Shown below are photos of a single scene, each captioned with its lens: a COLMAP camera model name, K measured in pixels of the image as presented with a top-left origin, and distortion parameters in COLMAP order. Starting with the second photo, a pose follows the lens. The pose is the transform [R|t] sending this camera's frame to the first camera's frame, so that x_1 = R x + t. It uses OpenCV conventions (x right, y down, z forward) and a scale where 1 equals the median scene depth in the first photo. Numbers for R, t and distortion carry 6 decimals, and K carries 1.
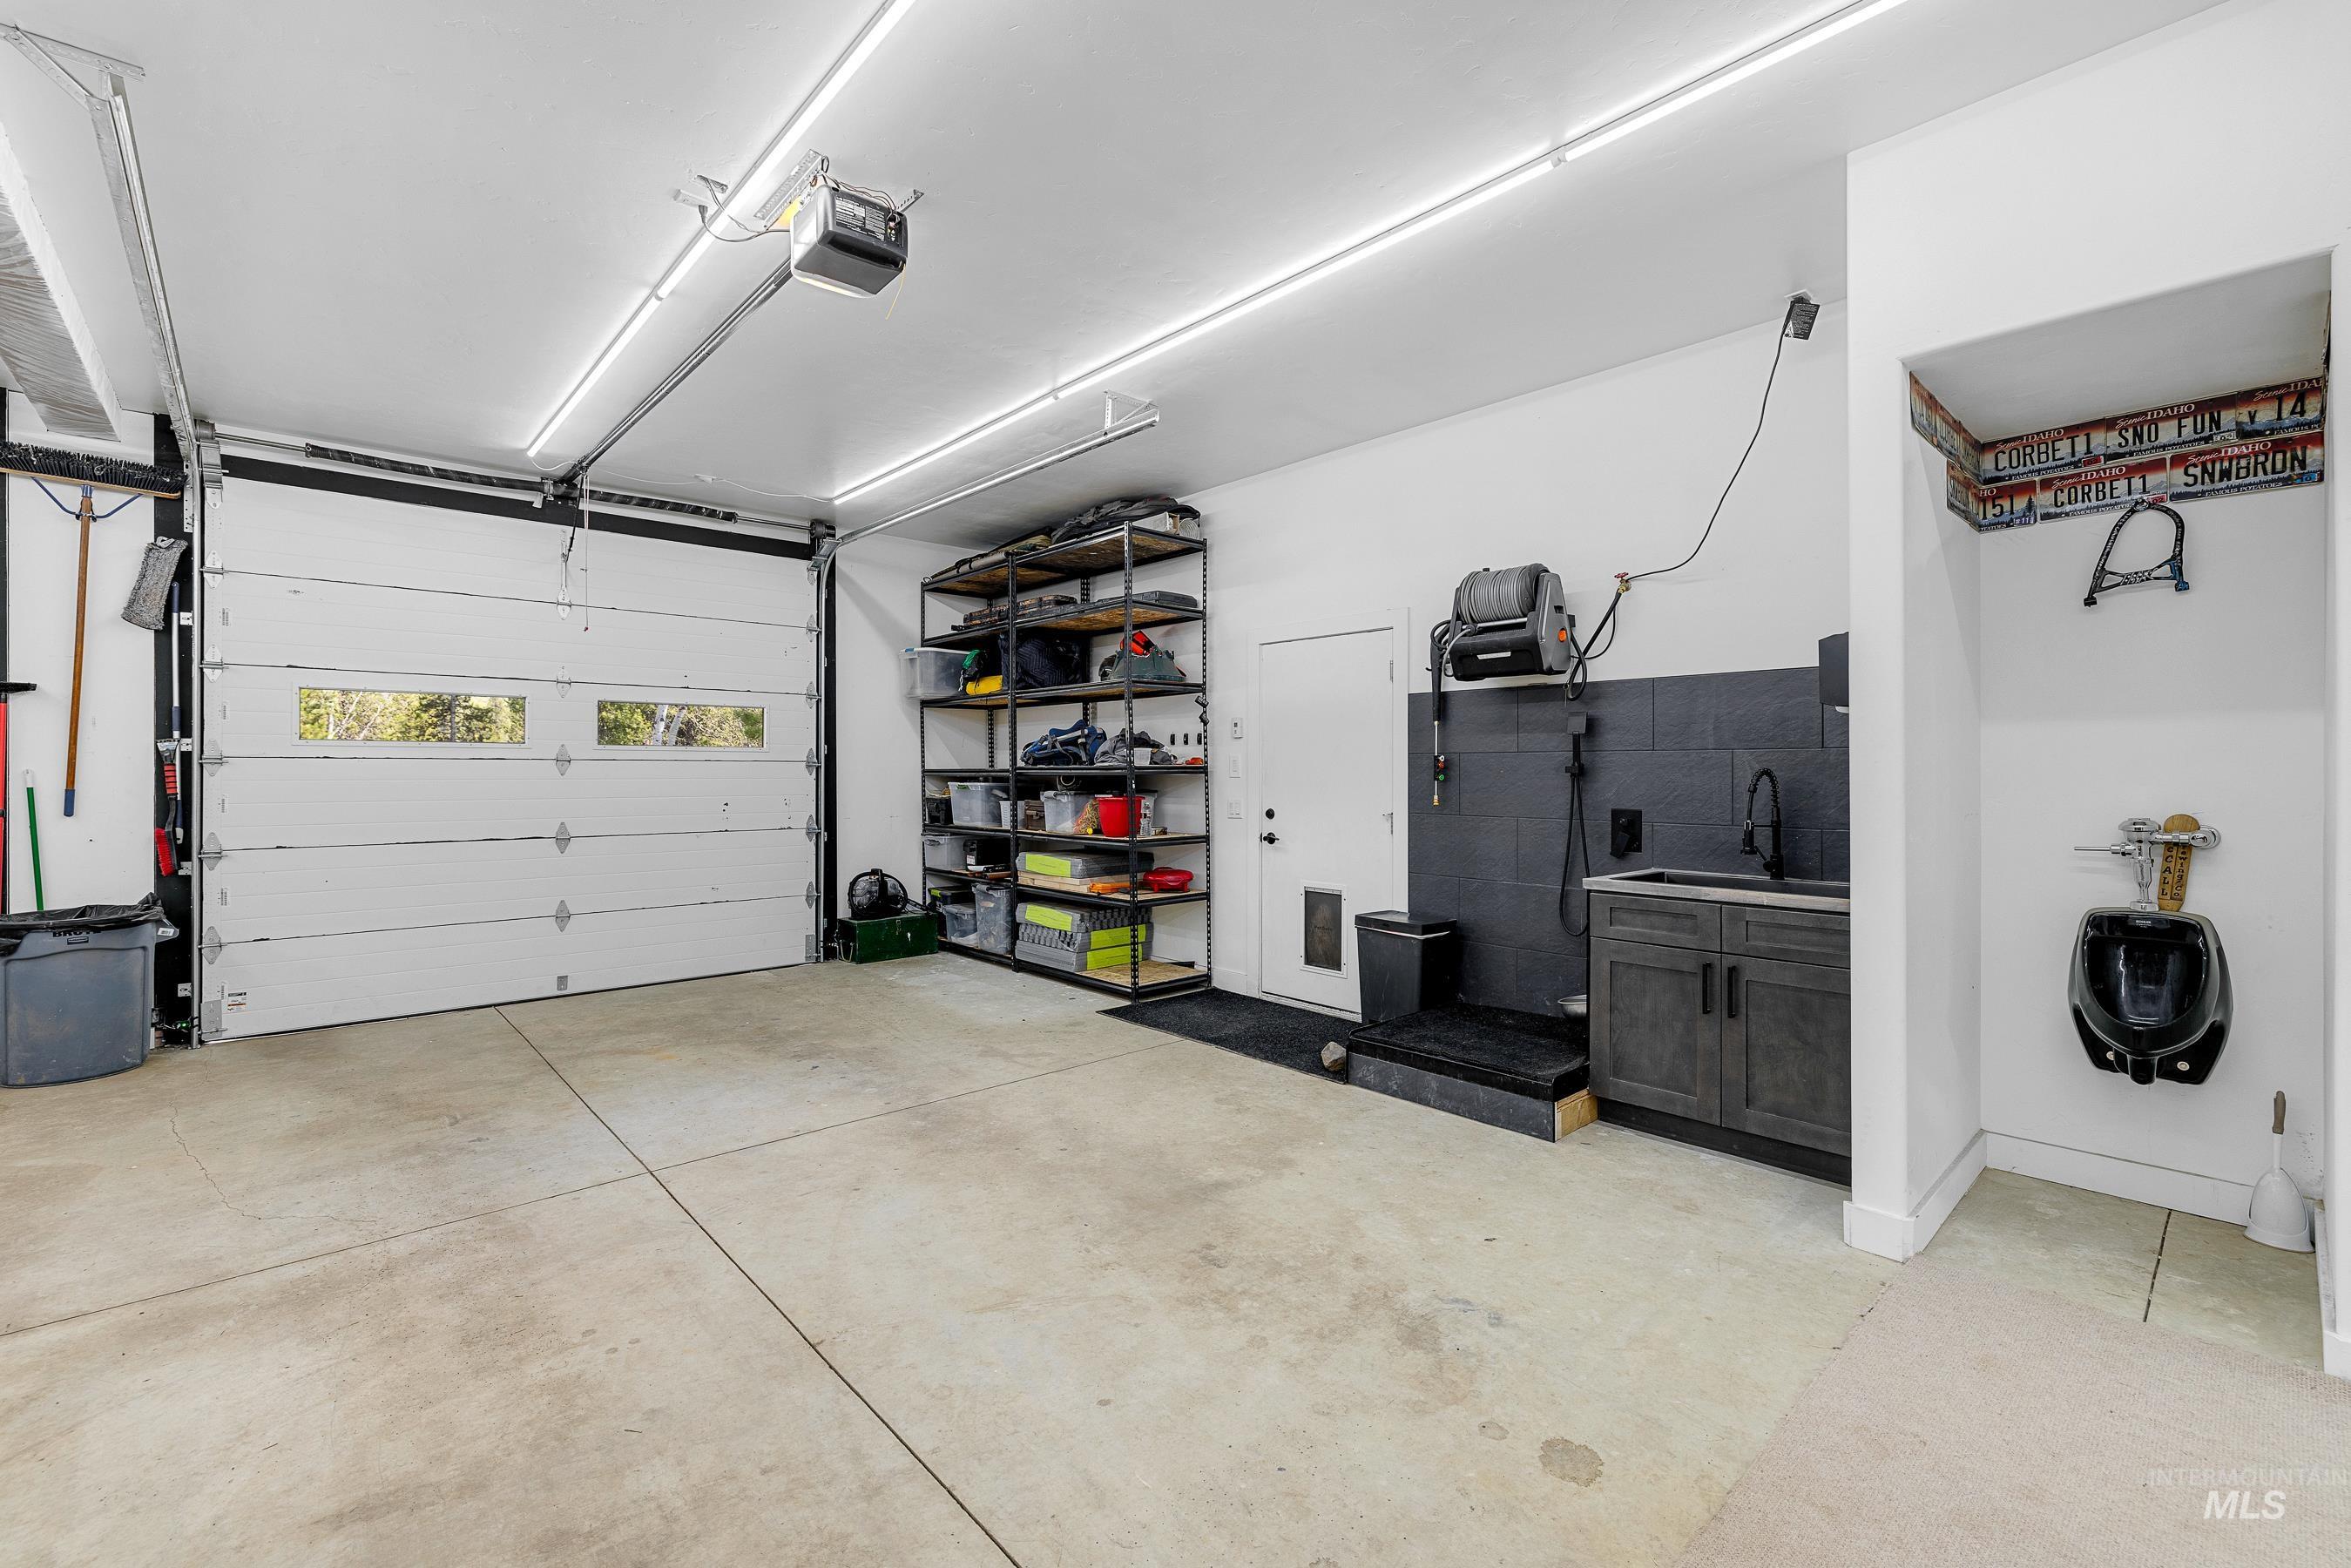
lens RADIAL K [[996.4, 0, 1165.3], [0, 996.4, 770.3], [0, 0, 1]] dist [0.000987, -0.000681]
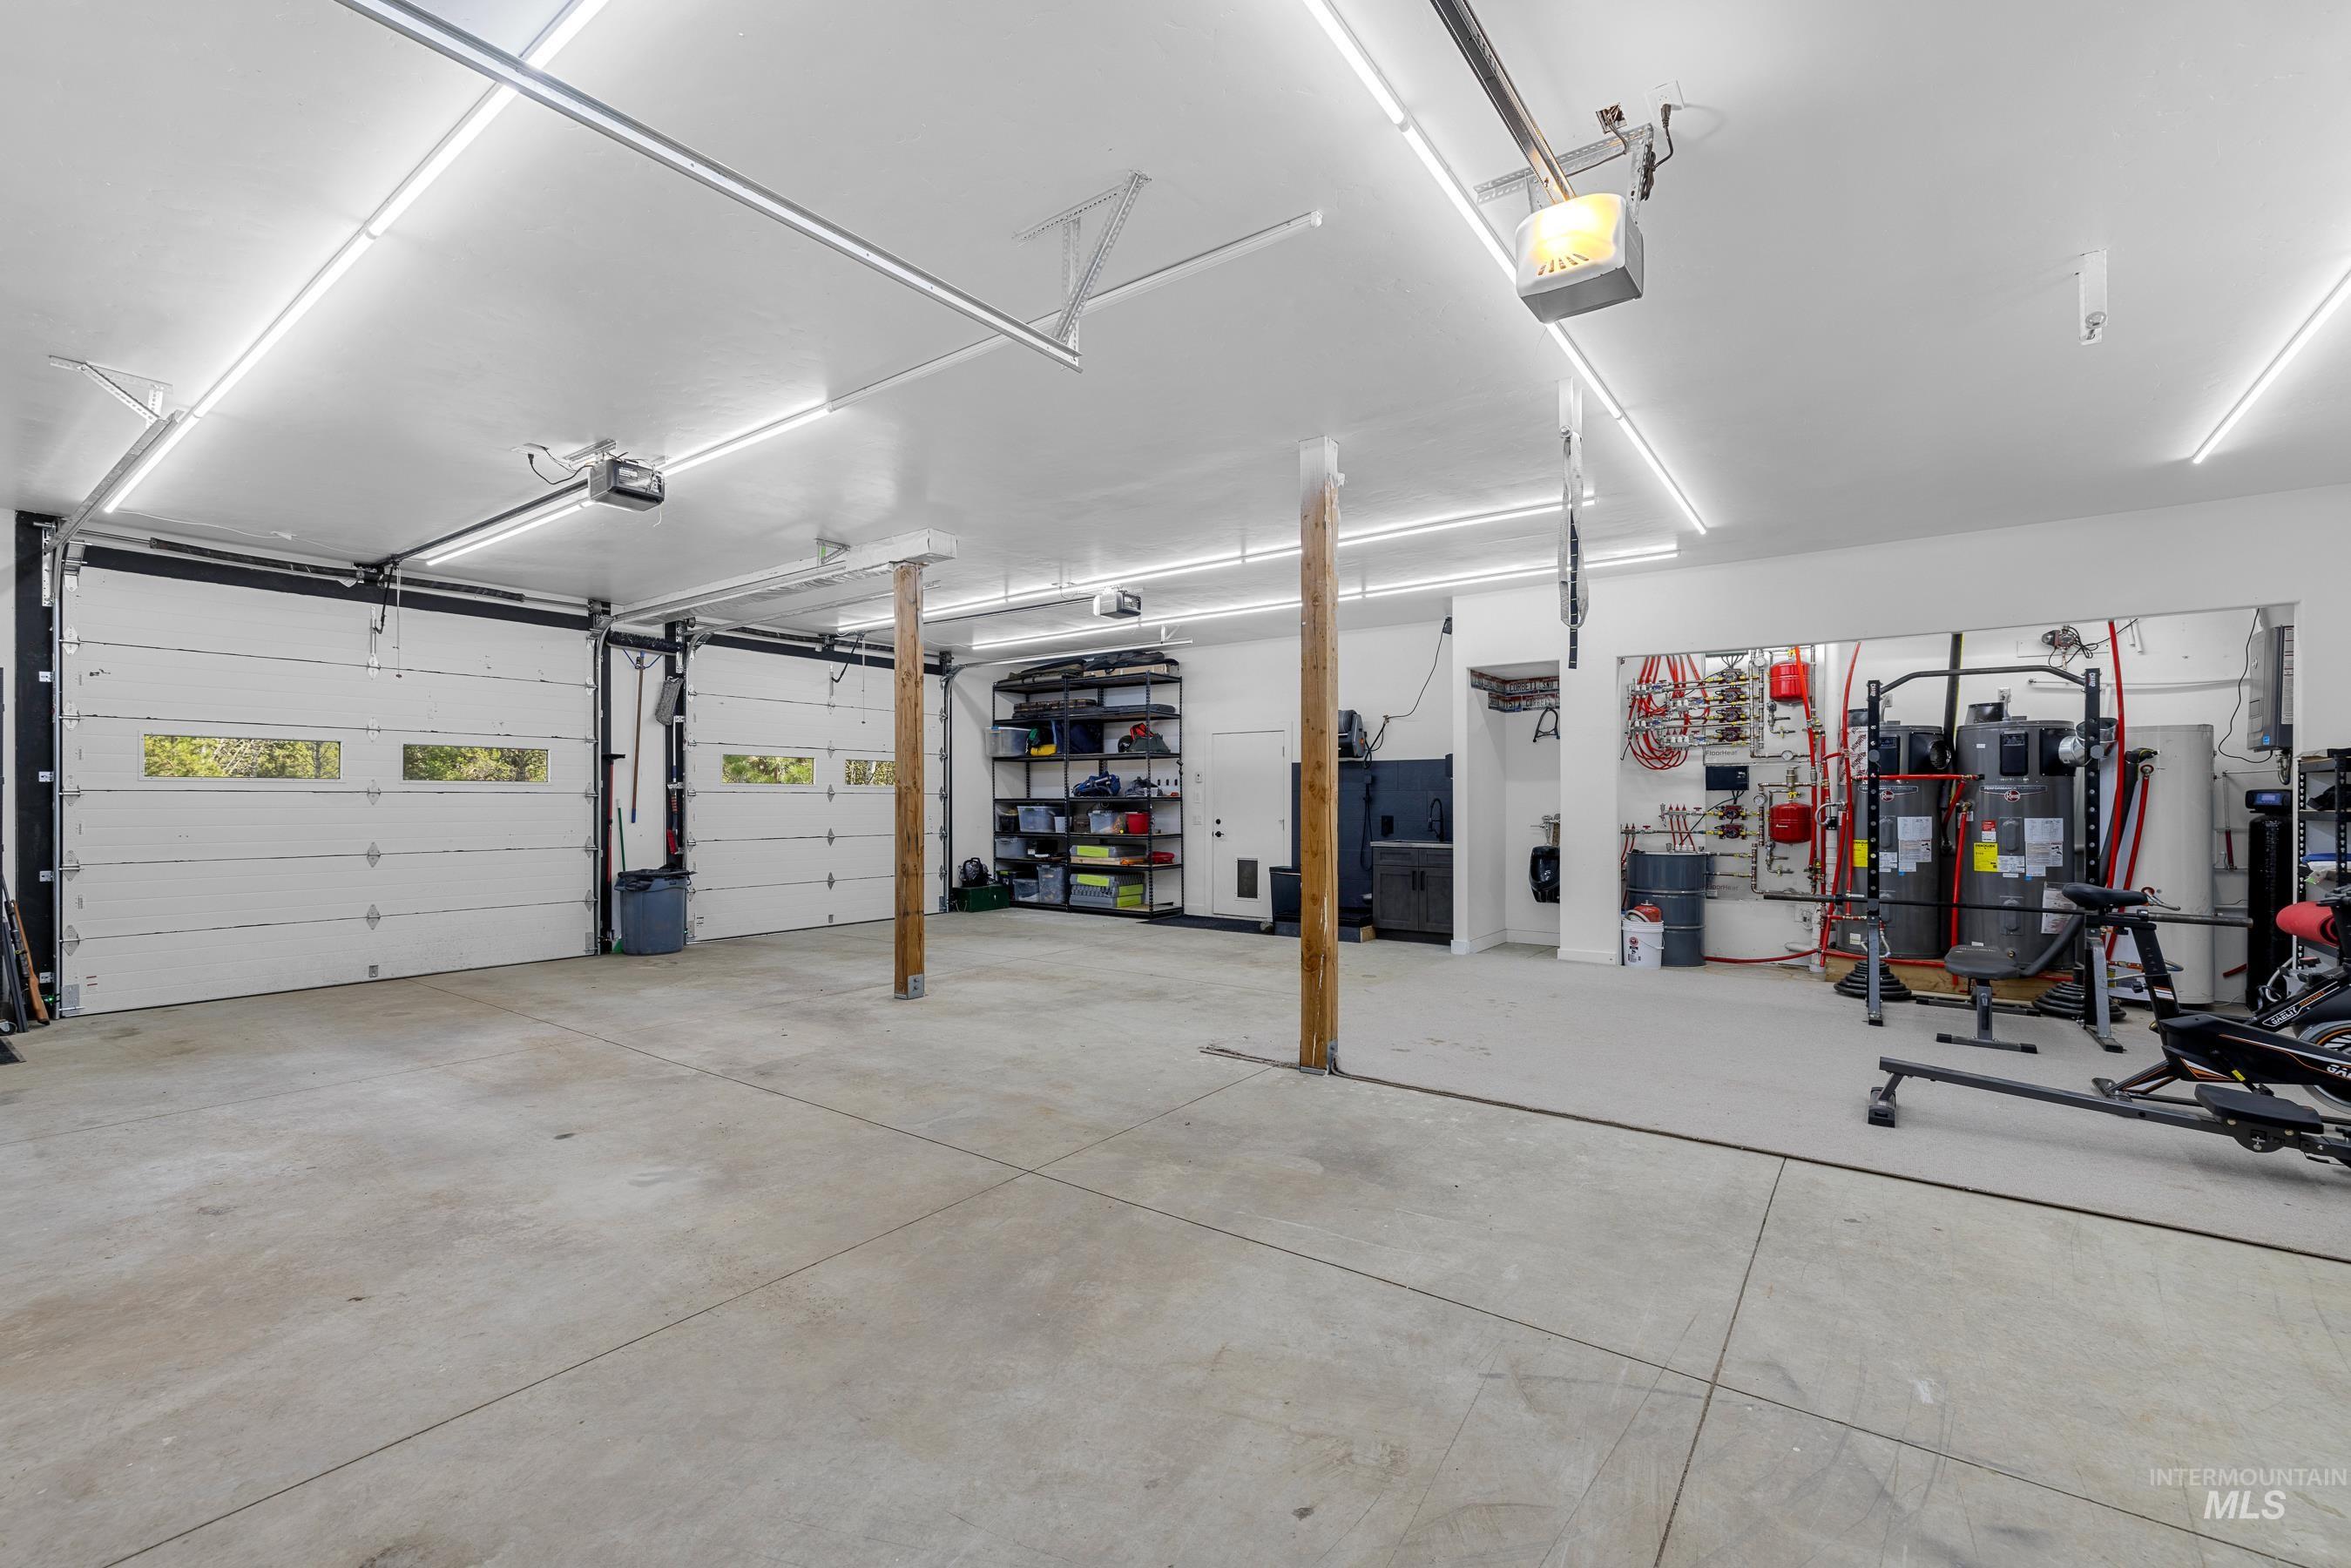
lens RADIAL K [[996.4, 0, 1177.0], [0, 996.4, 797.8], [0, 0, 1]] dist [0.000987, -0.000681]
pose [[0.978122, 0.000321, 0.208031, -0.518292], [0.000091, 0.999998, -0.001973, 0.001805], [-0.208031, 0.001949, 0.978120, -1.210562]]
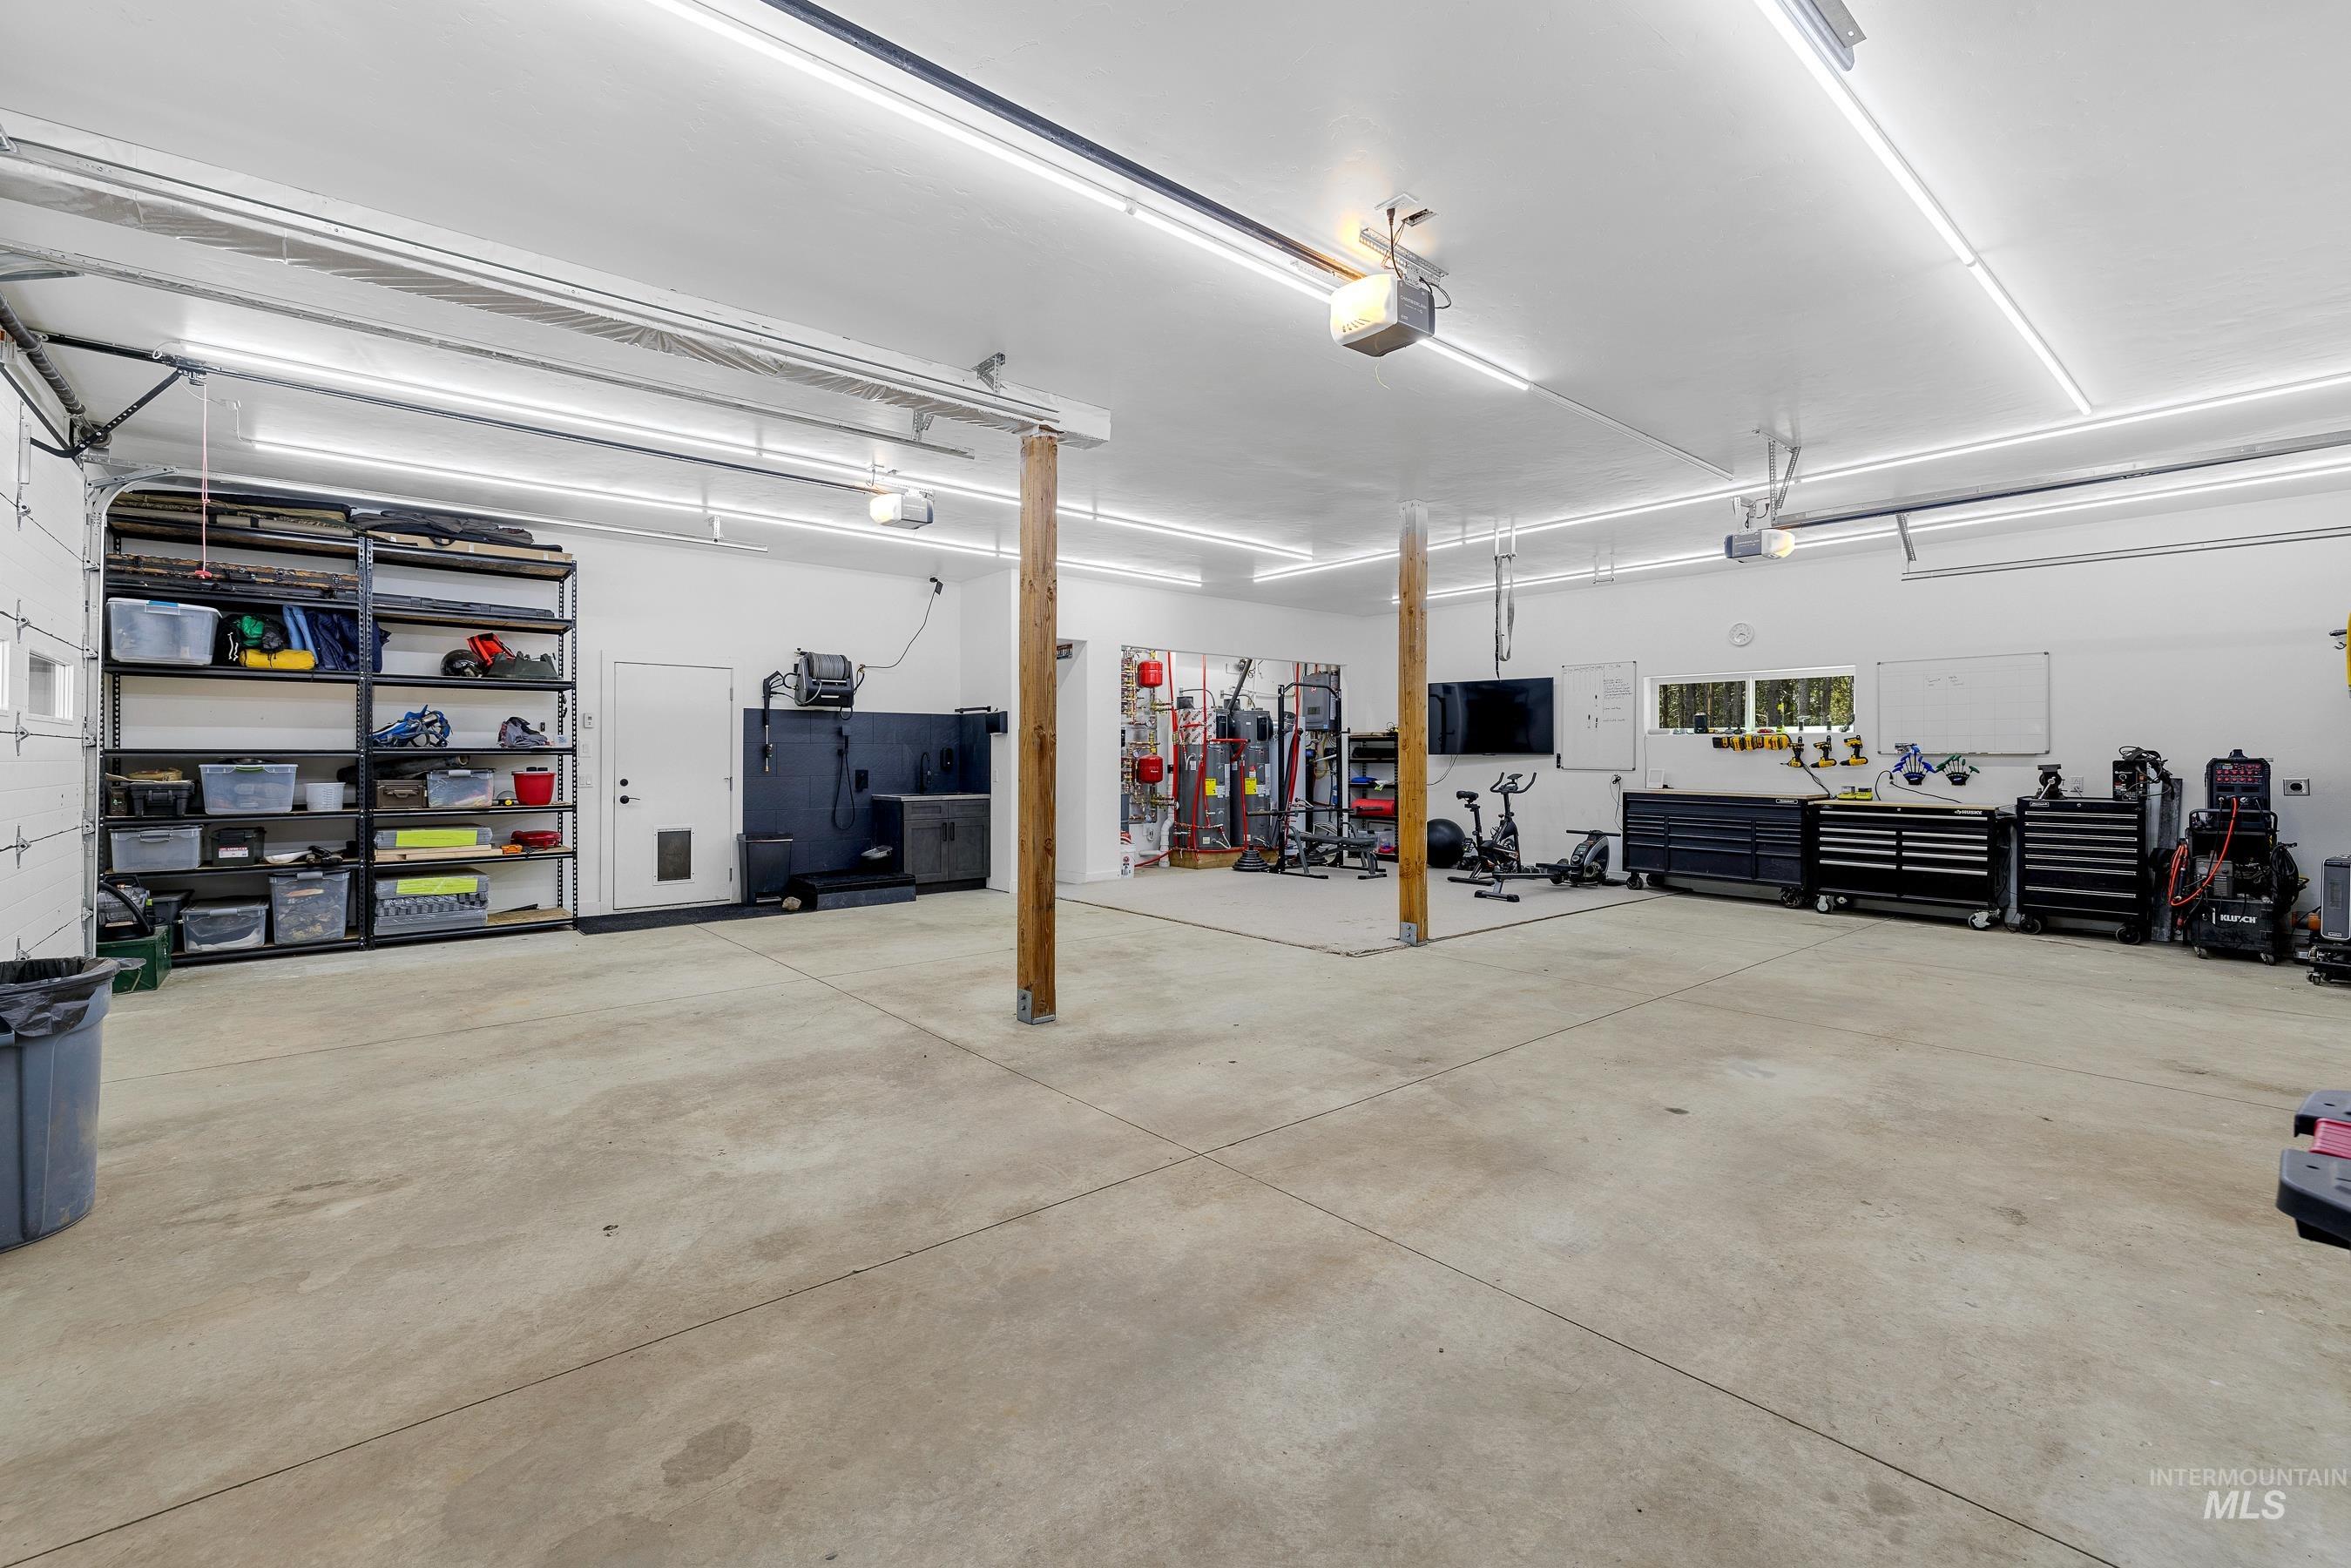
lens RADIAL K [[996.4, 0, 1165.1], [0, 996.4, 764.7], [0, 0, 1]] dist [0.000987, -0.000681]
pose [[0.031693, -0.010577, 0.999442, -1.777403], [-0.001292, 0.999943, 0.010623, 0.003144], [-0.999497, -0.001628, 0.031677, 0.250575]]
